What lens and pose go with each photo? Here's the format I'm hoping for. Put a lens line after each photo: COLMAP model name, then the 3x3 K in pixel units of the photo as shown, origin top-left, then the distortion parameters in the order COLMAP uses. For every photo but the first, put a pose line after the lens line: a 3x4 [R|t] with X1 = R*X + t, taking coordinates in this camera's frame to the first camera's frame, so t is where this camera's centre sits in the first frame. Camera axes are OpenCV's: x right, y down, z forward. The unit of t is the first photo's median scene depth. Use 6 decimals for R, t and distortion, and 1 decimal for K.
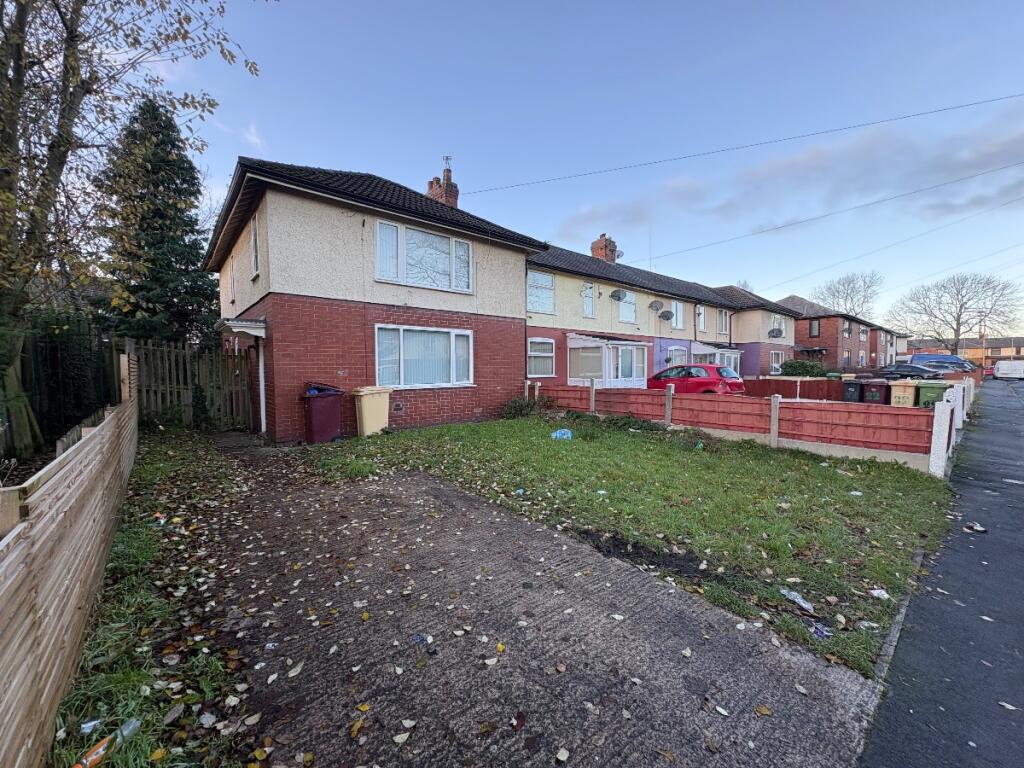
lens RADIAL K [[408.4, 0, 510.9], [0, 408.4, 382.8], [0, 0, 1]] dist [-0.000804, 0.000456]
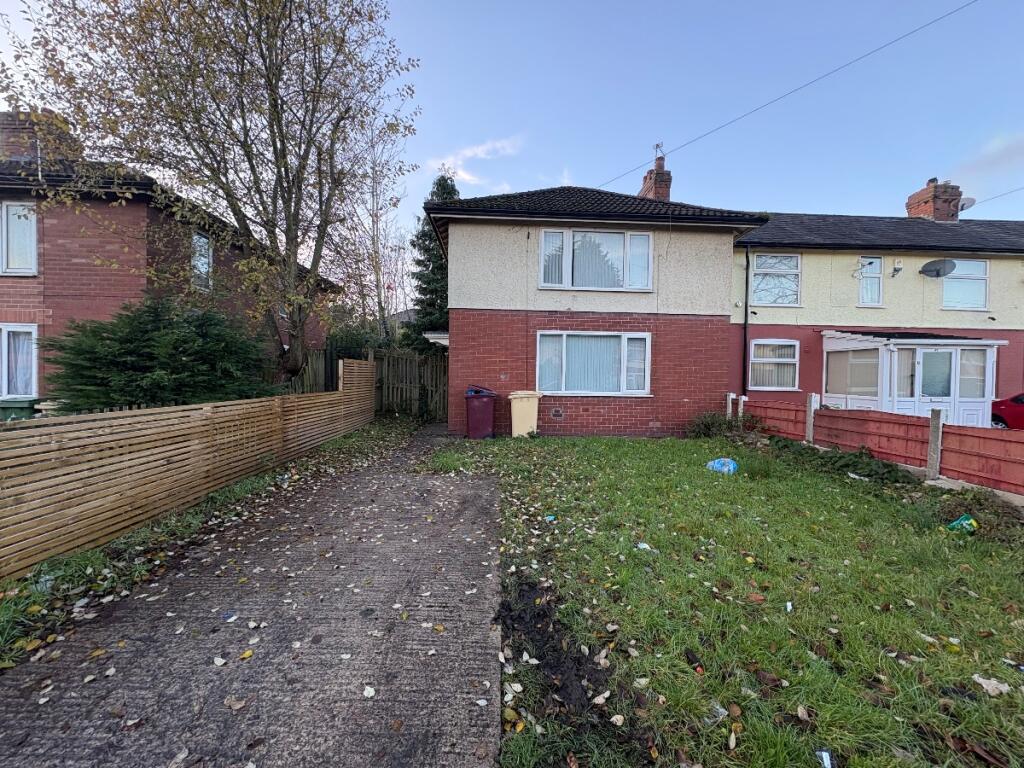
lens RADIAL K [[408.4, 0, 510.9], [0, 408.4, 382.8], [0, 0, 1]] dist [-0.000804, 0.000456]
pose [[0.781328, 0.028500, -0.623470, 0.248411], [-0.043023, 0.999040, -0.008249, -0.001153], [0.622637, 0.033269, 0.781804, 0.148606]]
